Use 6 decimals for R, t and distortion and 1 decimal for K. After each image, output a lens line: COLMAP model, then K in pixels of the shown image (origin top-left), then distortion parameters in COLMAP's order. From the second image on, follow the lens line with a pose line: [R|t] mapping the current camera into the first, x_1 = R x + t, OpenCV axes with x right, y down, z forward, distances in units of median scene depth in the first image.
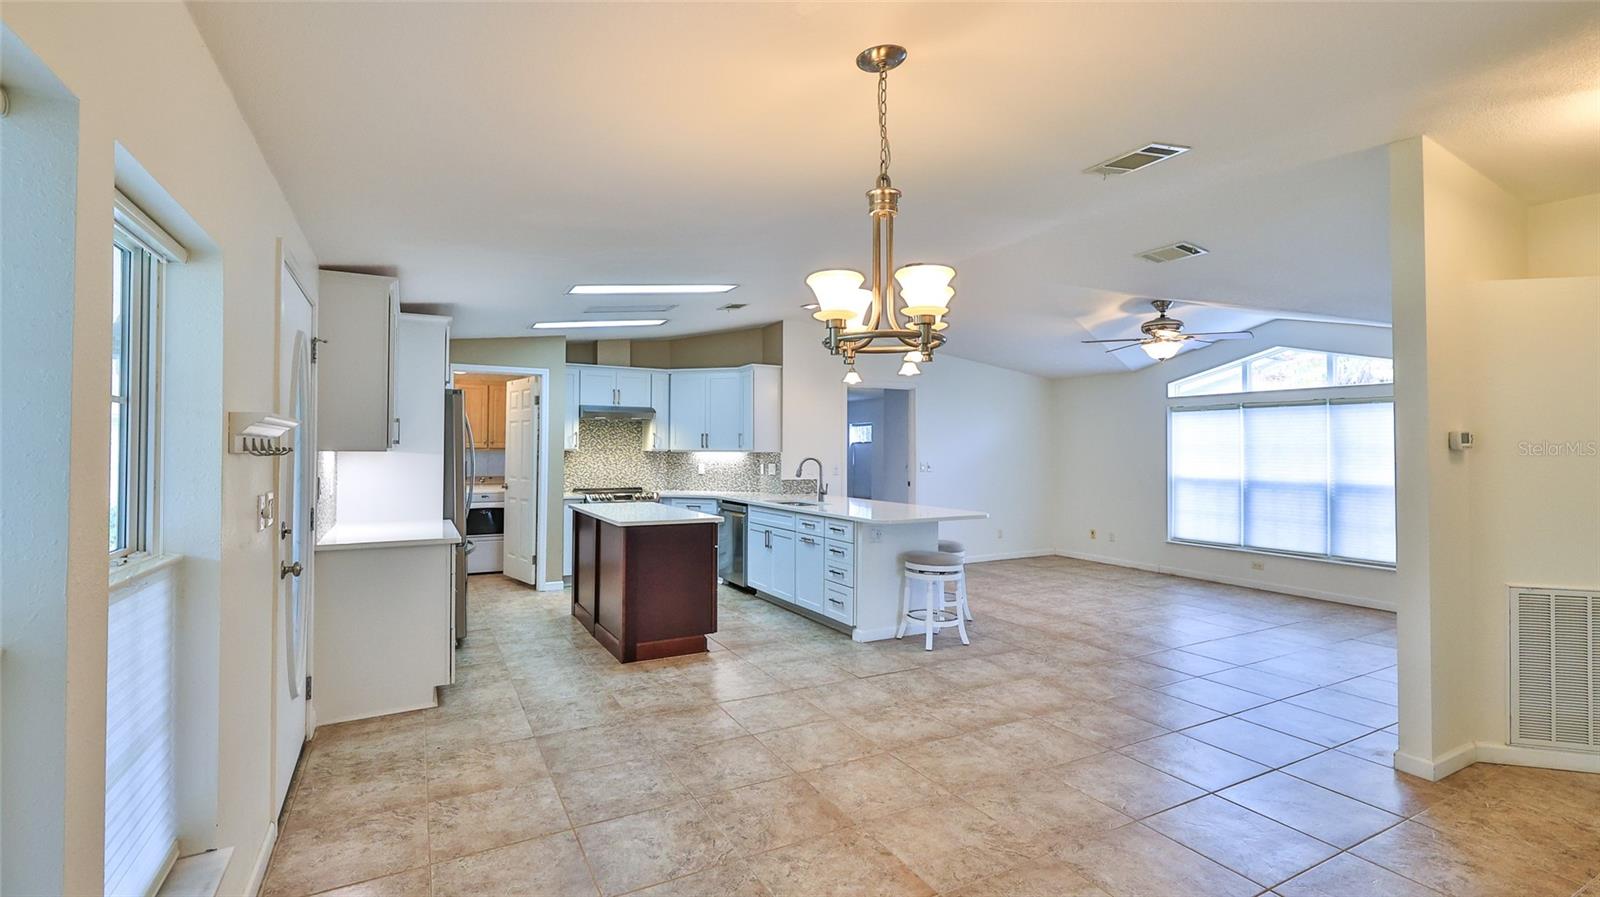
lens RADIAL K [[706.0, 0, 790.8], [0, 706.0, 443.3], [0, 0, 1]] dist [0.000955, 0.000169]
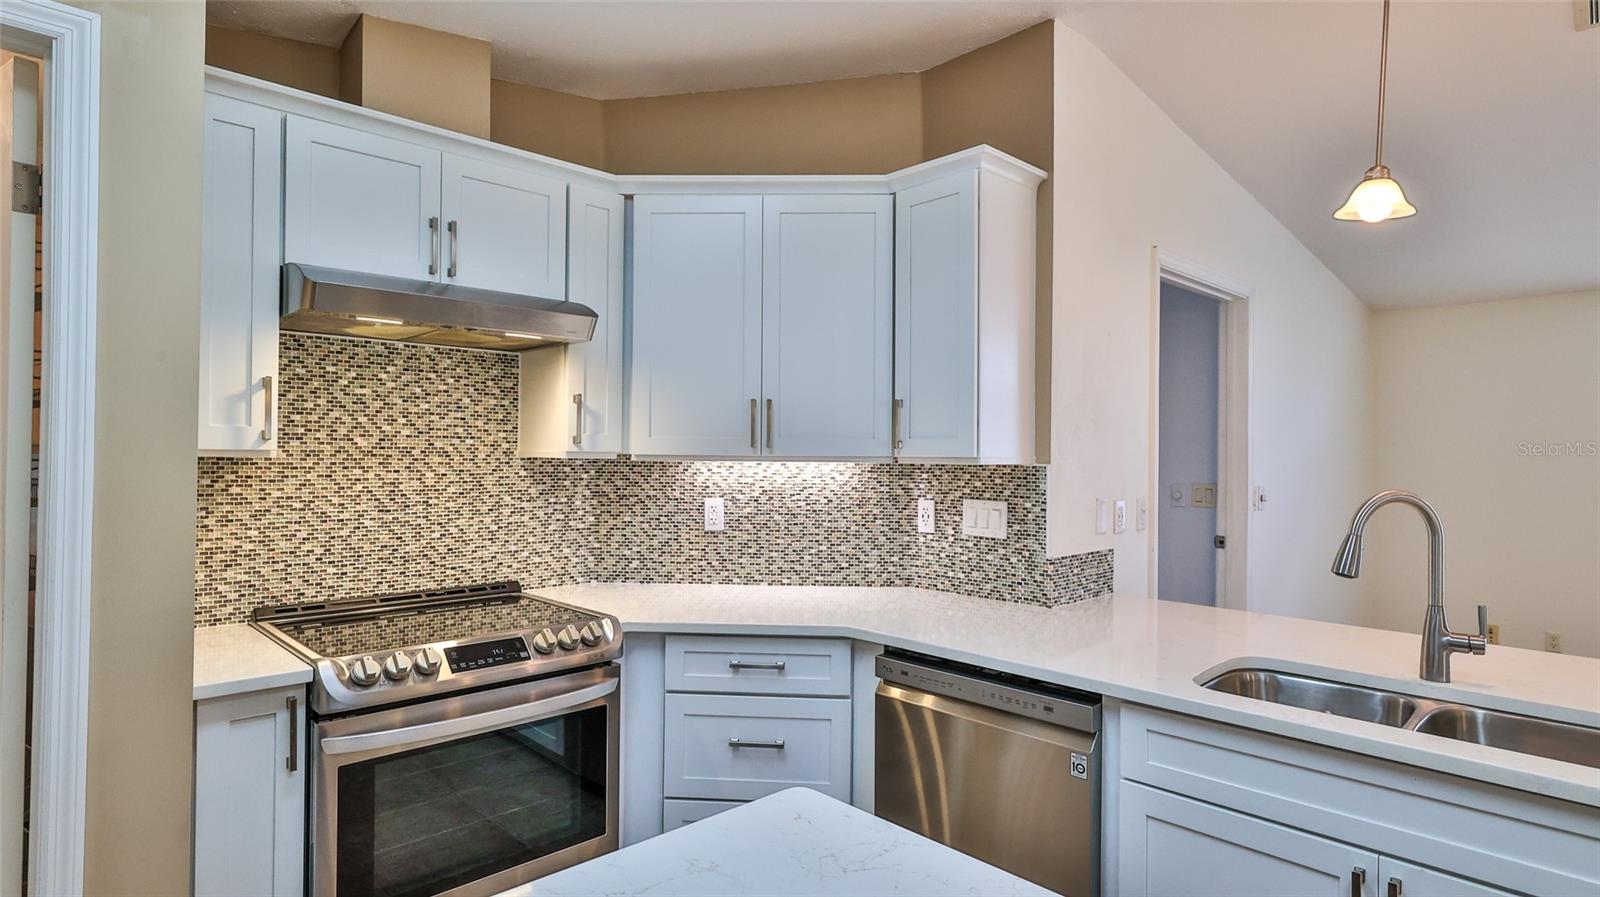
lens RADIAL K [[840.6, 0, 779.9], [0, 840.6, 454.8], [0, 0, 1]] dist [0.006696, 0.001273]
pose [[0.967896, 0.001720, 0.251346, -0.341380], [-0.006222, 0.999834, 0.017118, 0.006027], [-0.251275, -0.018132, 0.967746, 1.121174]]
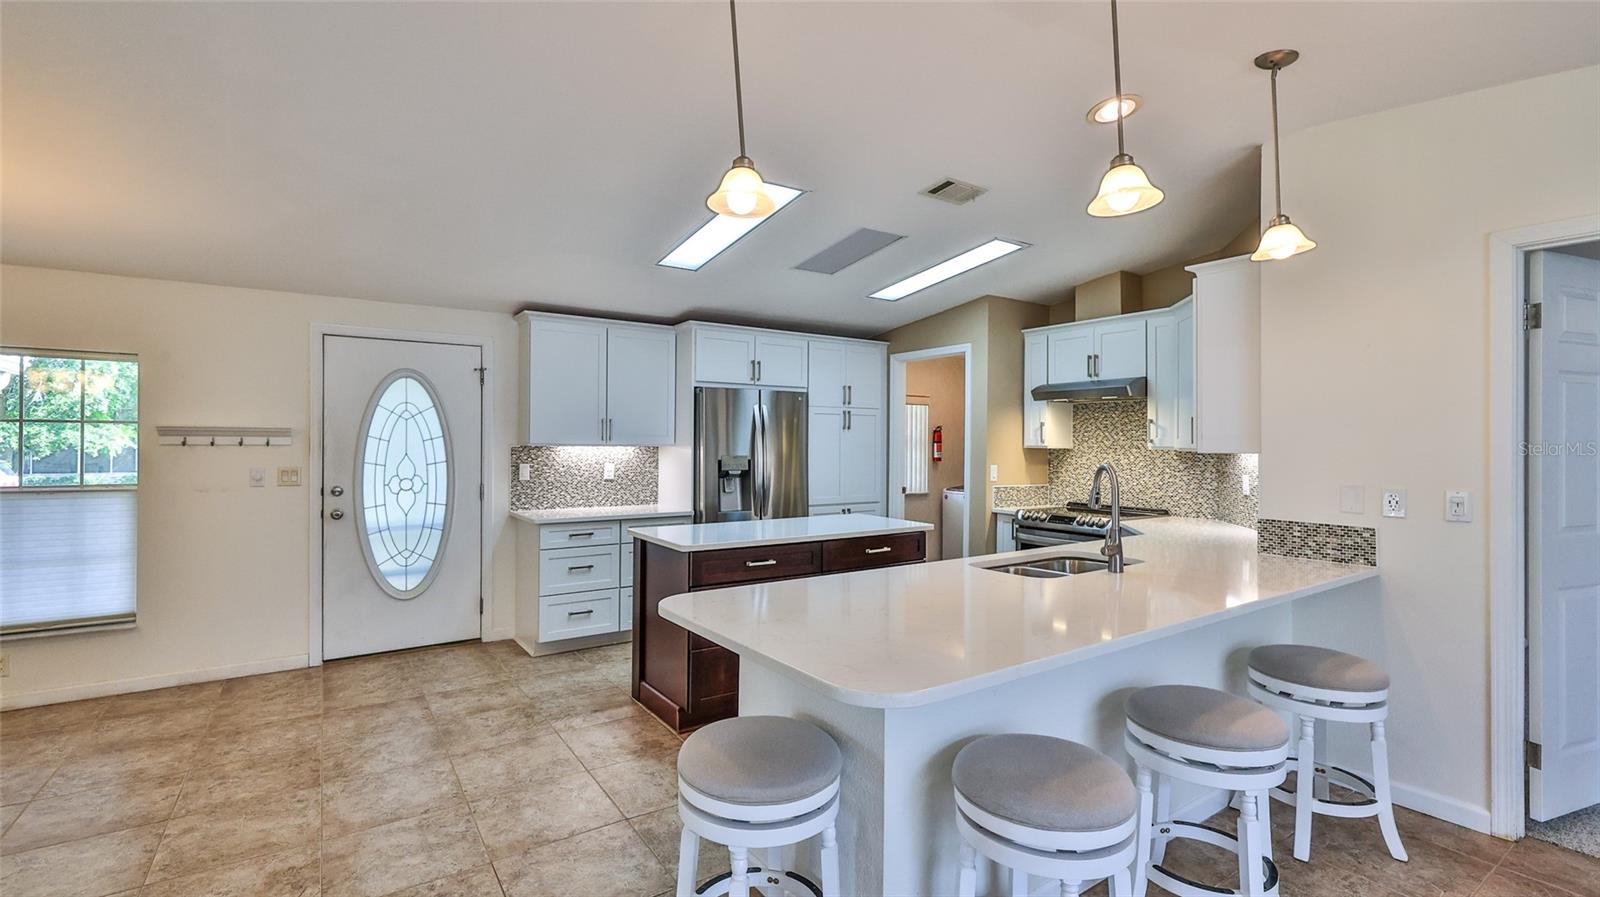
lens RADIAL K [[706.0, 0, 796.7], [0, 706.0, 445.2], [0, 0, 1]] dist [0.000955, 0.000169]
pose [[0.104496, -0.000414, -0.994525, 0.621486], [0.004401, 0.999990, 0.000046, 0.010243], [0.994516, -0.004381, 0.104497, 1.099443]]
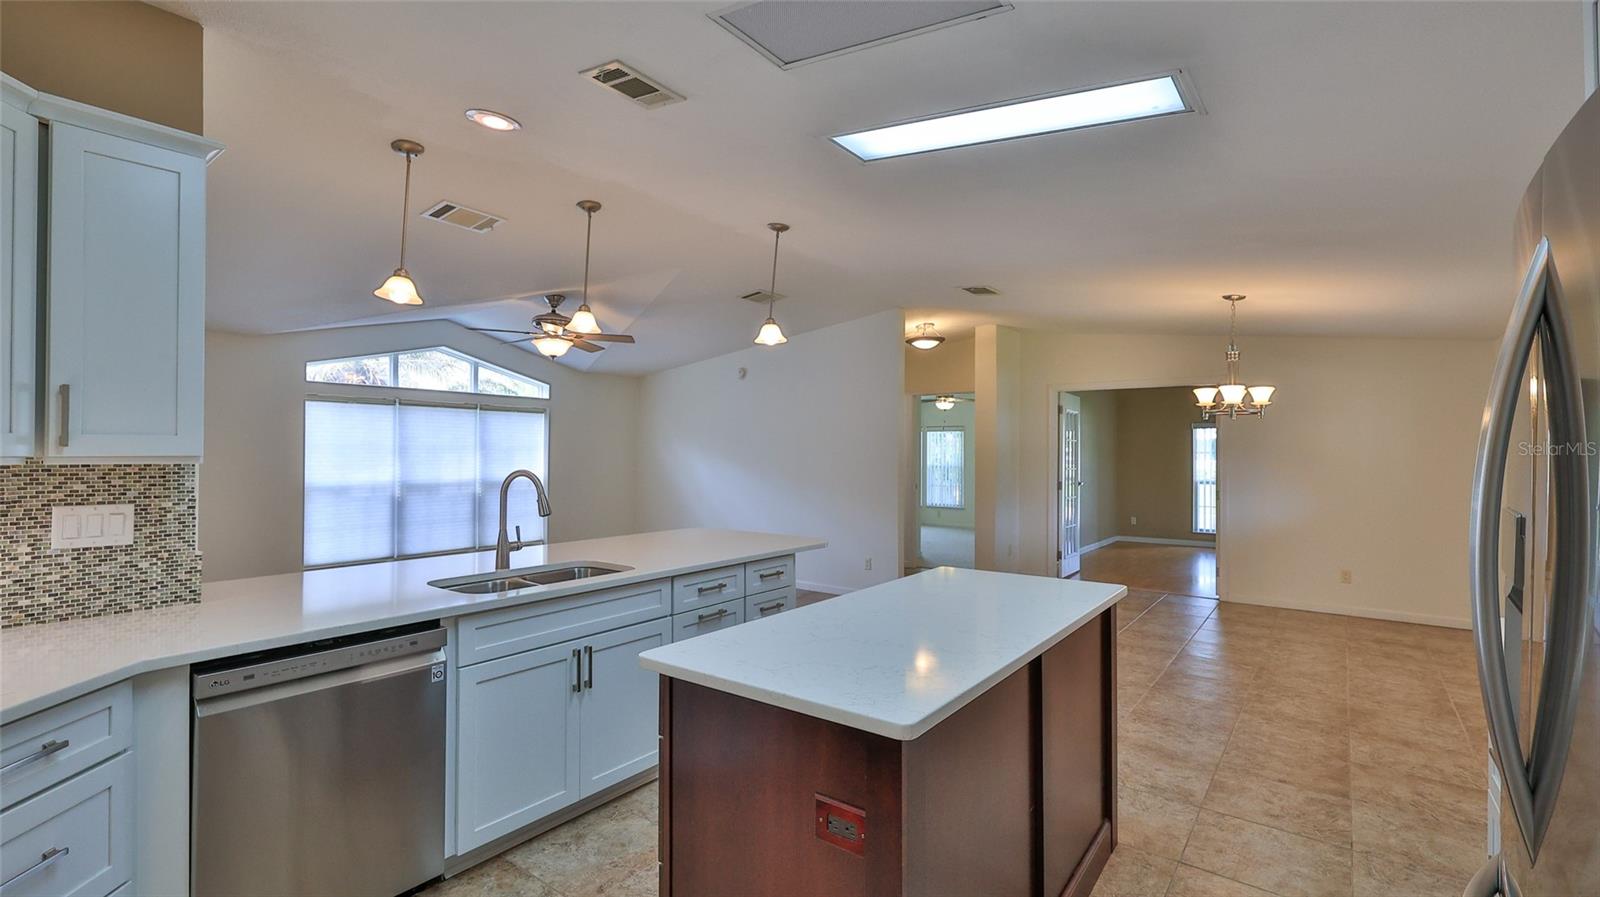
lens RADIAL K [[706.0, 0, 801.6], [0, 706.0, 450.7], [0, 0, 1]] dist [0.000955, 0.000169]
pose [[-0.415078, -0.001155, 0.909785, -0.634861], [-0.013565, 0.999896, -0.004920, 0.010015], [-0.909685, -0.014384, -0.415050, 1.446258]]
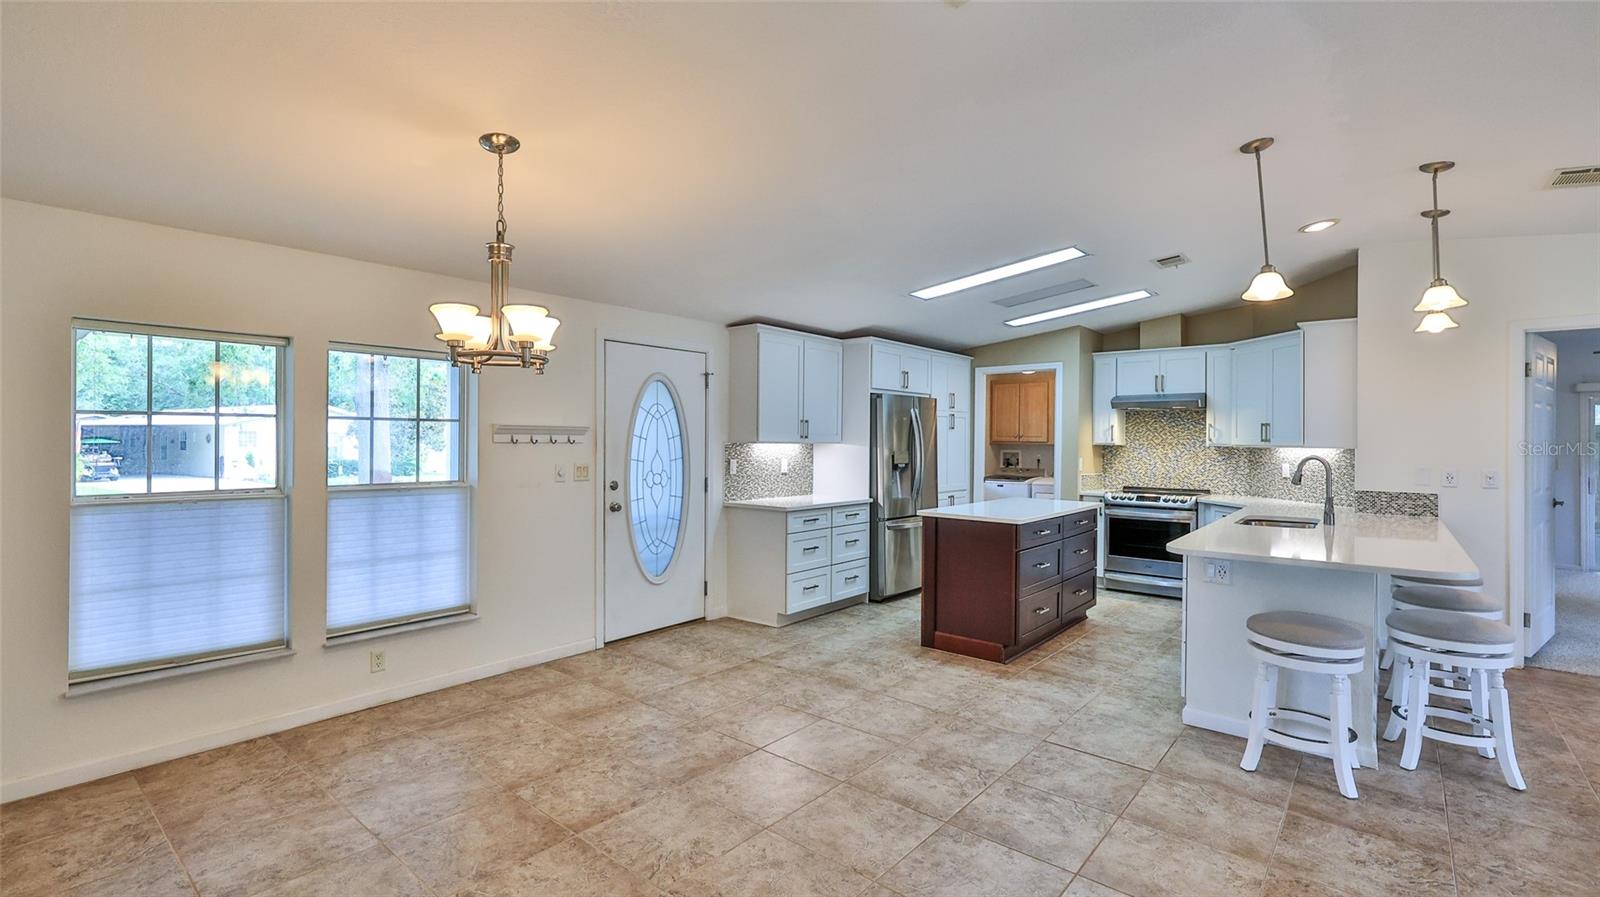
lens RADIAL K [[706.0, 0, 798.0], [0, 706.0, 443.0], [0, 0, 1]] dist [0.000955, 0.000169]
pose [[0.369756, 0.002141, -0.929126, 0.664460], [0.003670, 0.999986, 0.003765, 0.004613], [0.929122, -0.004802, 0.369743, 0.437432]]
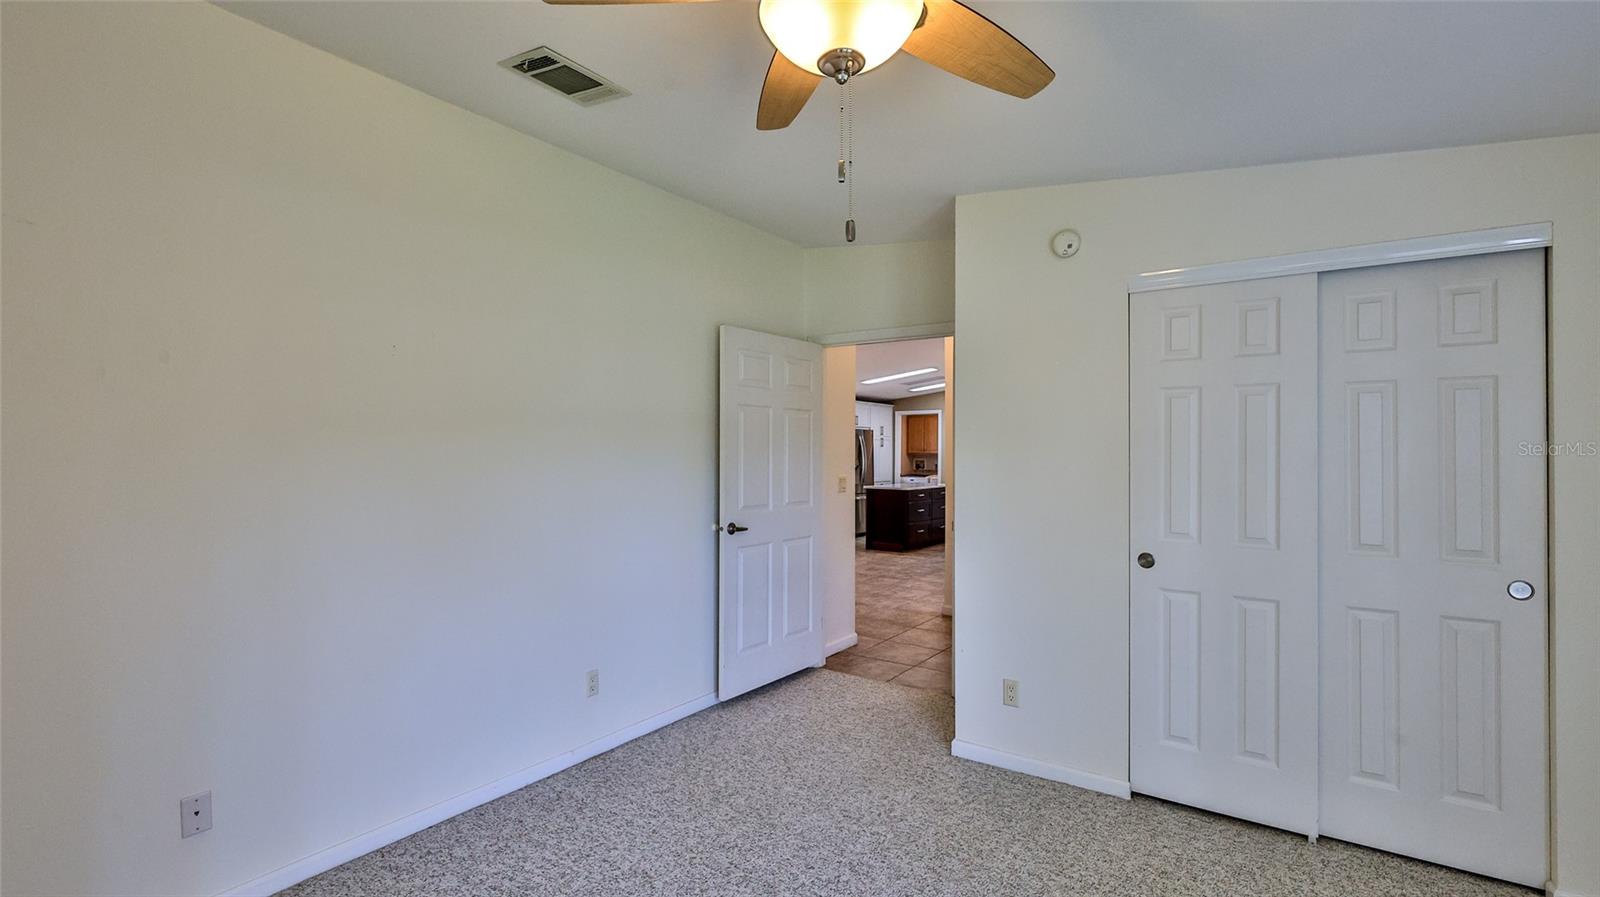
lens RADIAL K [[706.0, 0, 798.6], [0, 706.0, 452.7], [0, 0, 1]] dist [0.000955, 0.000169]
pose [[0.445010, -0.002844, -0.895521, 1.683017], [0.007705, 0.999970, 0.000653, 0.000752], [0.895492, -0.007191, 0.445019, -0.200952]]
